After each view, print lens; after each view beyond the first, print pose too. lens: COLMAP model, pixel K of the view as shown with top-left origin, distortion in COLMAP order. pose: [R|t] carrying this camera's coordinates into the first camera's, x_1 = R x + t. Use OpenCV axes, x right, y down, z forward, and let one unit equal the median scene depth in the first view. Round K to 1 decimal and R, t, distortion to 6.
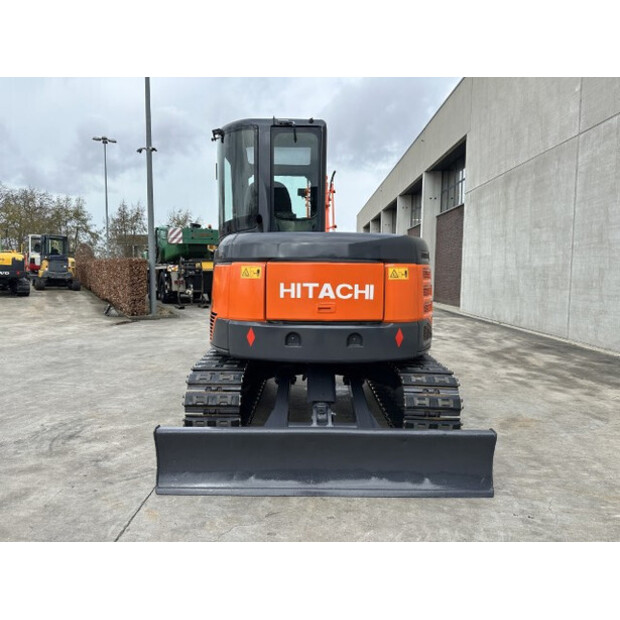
lens RADIAL K [[430.4, 0, 310.0], [0, 430.4, 310.0], [0, 0, 1]] dist [0.073939, -0.094868]
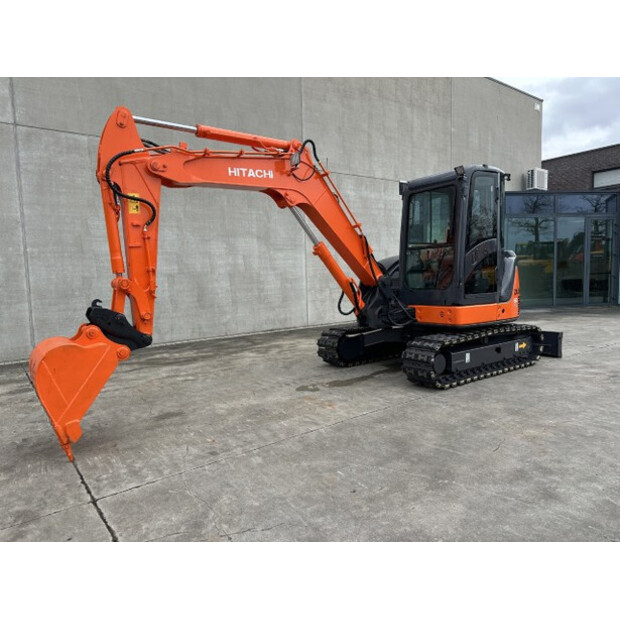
lens RADIAL K [[429.8, 0, 310.4], [0, 429.8, 312.5], [0, 0, 1]] dist [0.064175, -0.075724]
pose [[-0.598260, -0.060556, 0.799011, -1.180297], [0.091144, 0.985526, 0.142936, -0.266853], [-0.796102, 0.158338, -0.584081, 2.856006]]
